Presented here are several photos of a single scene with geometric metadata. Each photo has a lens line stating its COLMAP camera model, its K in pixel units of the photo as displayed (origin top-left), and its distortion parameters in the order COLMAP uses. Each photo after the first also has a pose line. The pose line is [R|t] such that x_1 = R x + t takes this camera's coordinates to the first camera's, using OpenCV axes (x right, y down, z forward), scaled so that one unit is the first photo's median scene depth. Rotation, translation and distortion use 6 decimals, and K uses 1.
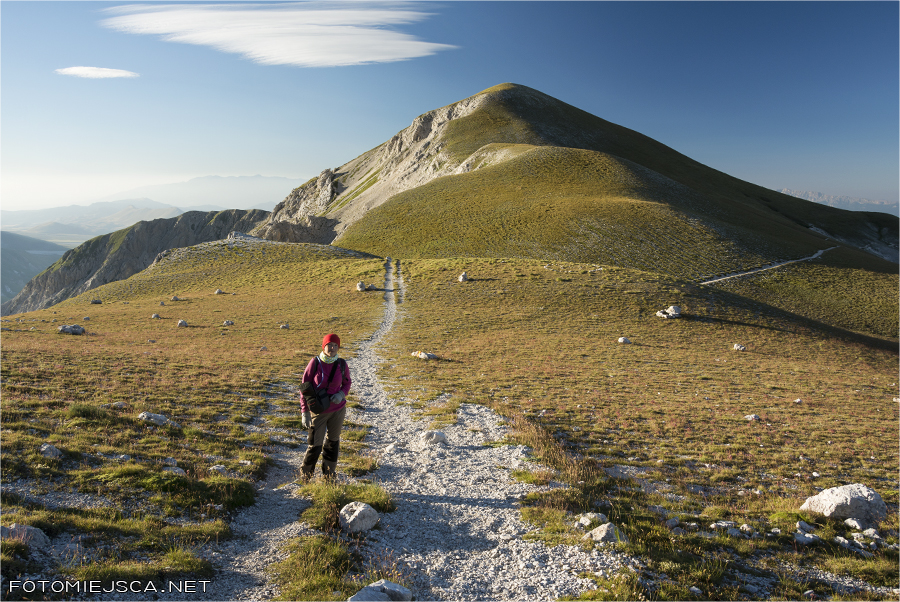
lens RADIAL K [[719.2, 0, 450.0], [0, 719.2, 301.0], [0, 0, 1]] dist [-0.146741, 0.091128]
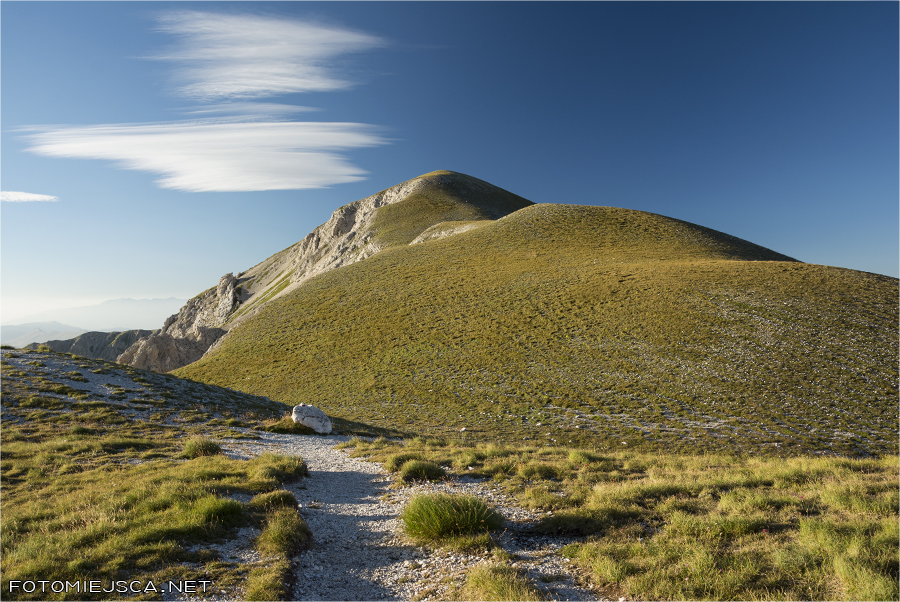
lens RADIAL K [[719.2, 0, 450.0], [0, 719.2, 301.0], [0, 0, 1]] dist [-0.146741, 0.091128]
pose [[0.992853, -0.020376, 0.117591, -0.015522], [0.039151, 0.986399, -0.159639, -0.012479], [-0.112739, 0.163102, 0.980147, 0.178105]]
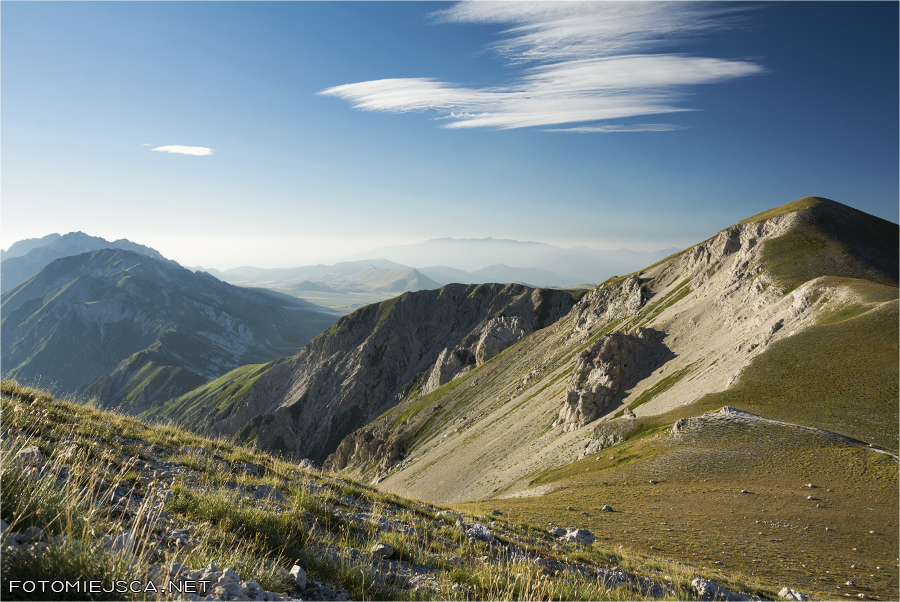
lens RADIAL K [[719.2, 0, 450.0], [0, 719.2, 301.0], [0, 0, 1]] dist [-0.146741, 0.091128]
pose [[0.947812, 0.017353, -0.318357, -0.097214], [-0.046359, 0.995407, -0.083762, -0.041353], [0.315441, 0.094150, 0.944263, -0.132323]]
